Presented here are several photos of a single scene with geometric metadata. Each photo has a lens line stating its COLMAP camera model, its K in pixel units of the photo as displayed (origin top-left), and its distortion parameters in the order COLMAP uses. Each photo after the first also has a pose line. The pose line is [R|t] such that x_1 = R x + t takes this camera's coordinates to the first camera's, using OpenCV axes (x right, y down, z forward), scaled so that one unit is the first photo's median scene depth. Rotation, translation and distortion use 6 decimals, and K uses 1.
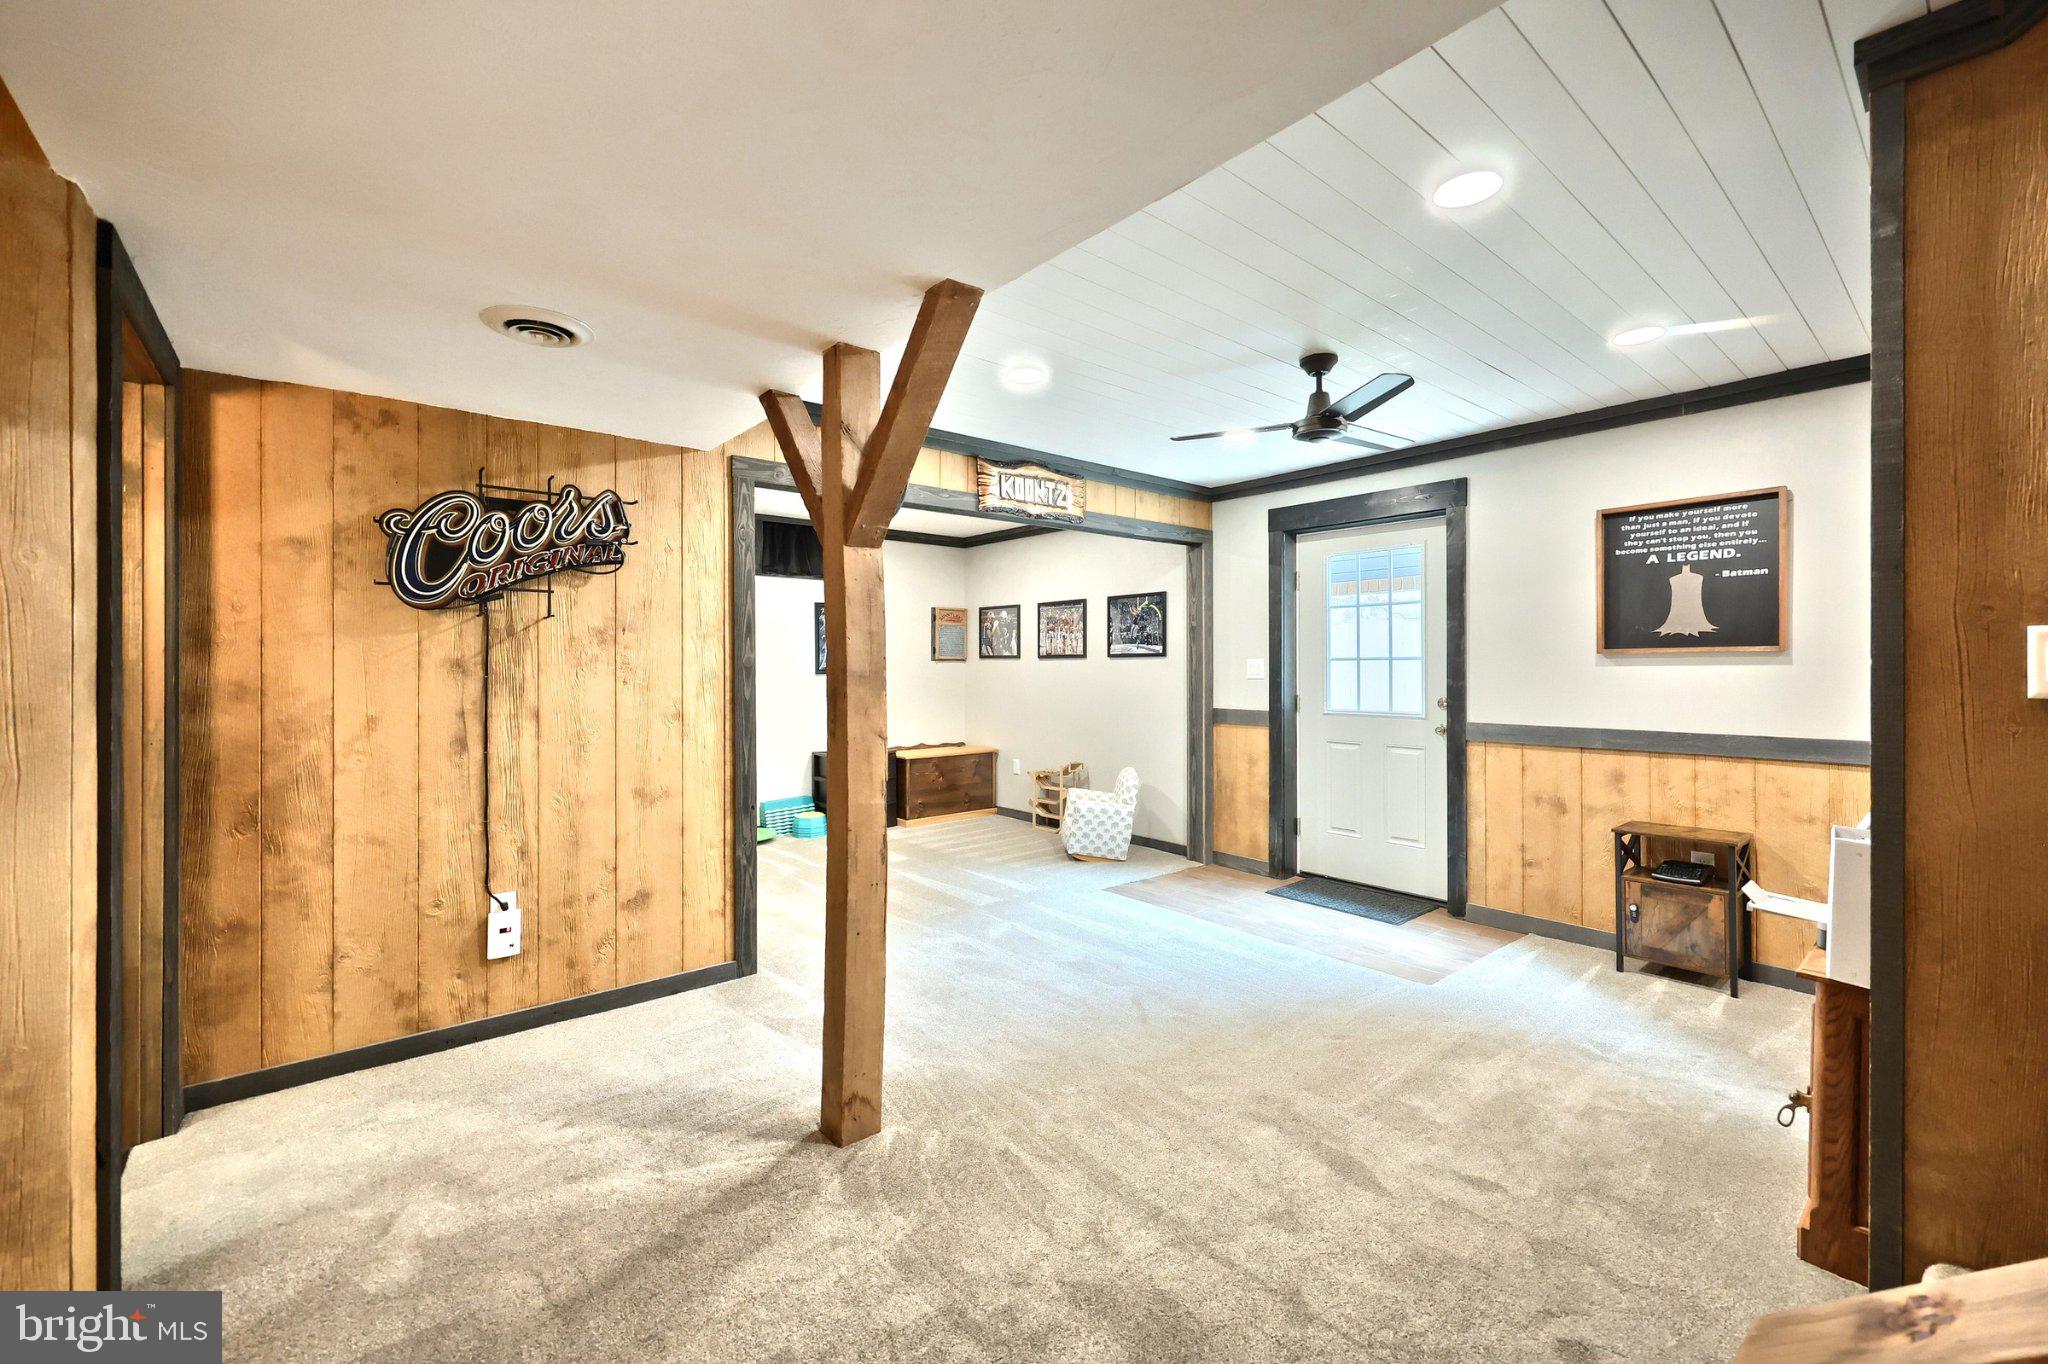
lens RADIAL K [[824.9, 0, 1022.0], [0, 824.9, 674.4], [0, 0, 1]] dist [0.004466, 0.000084]
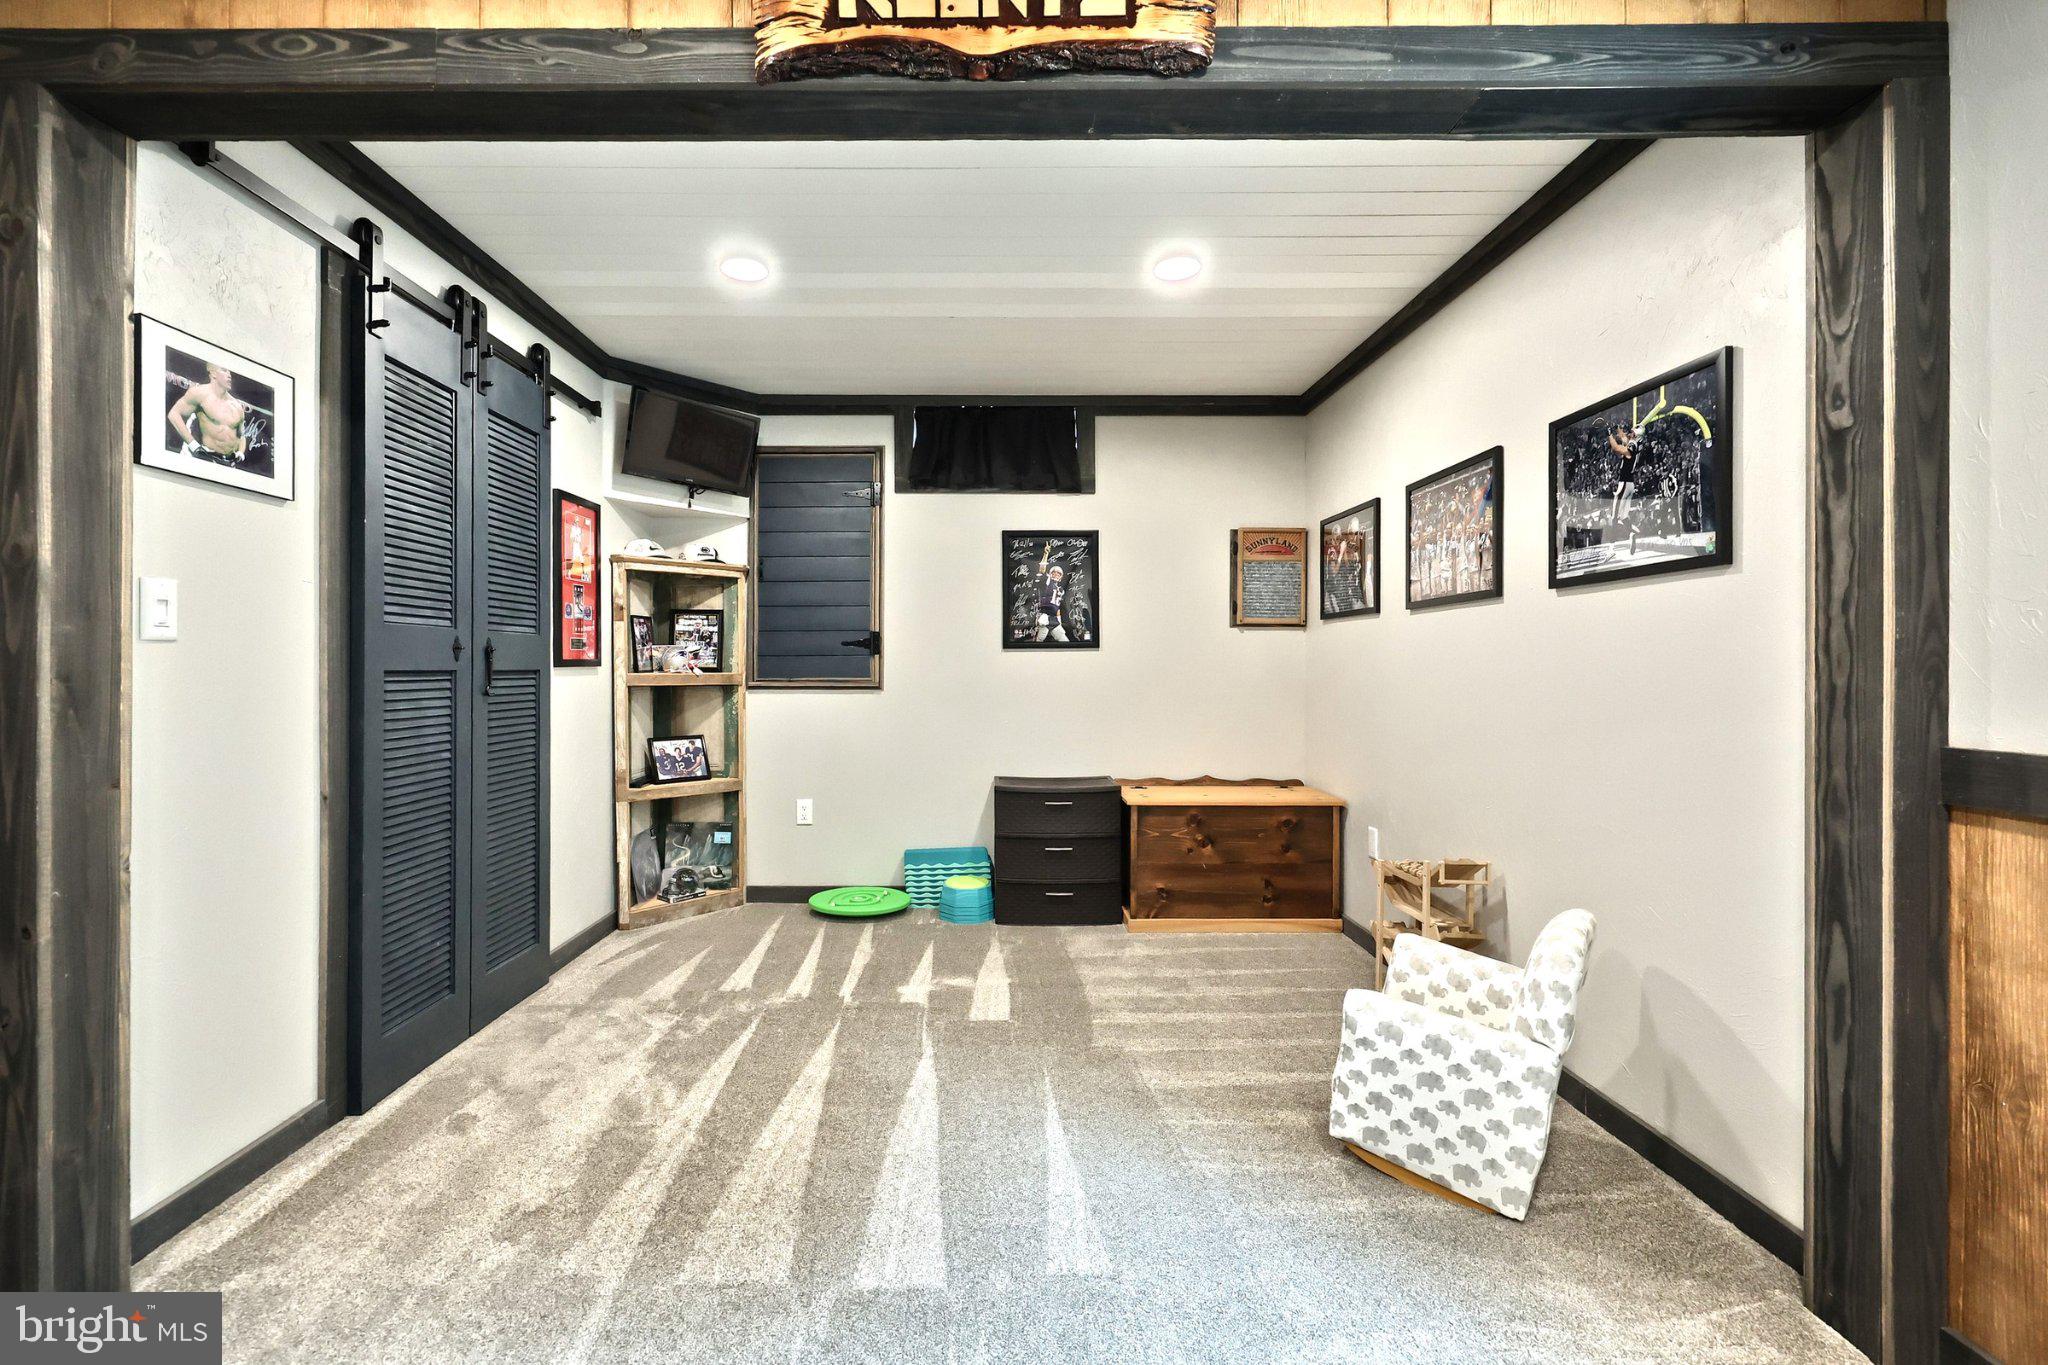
lens RADIAL K [[824.9, 0, 1024.4], [0, 824.9, 674.9], [0, 0, 1]] dist [0.004466, 0.000084]
pose [[0.767844, 0.004153, -0.640623, 0.165451], [-0.004634, 0.999989, 0.000929, 0.018673], [0.640620, 0.002256, 0.767855, 0.586967]]
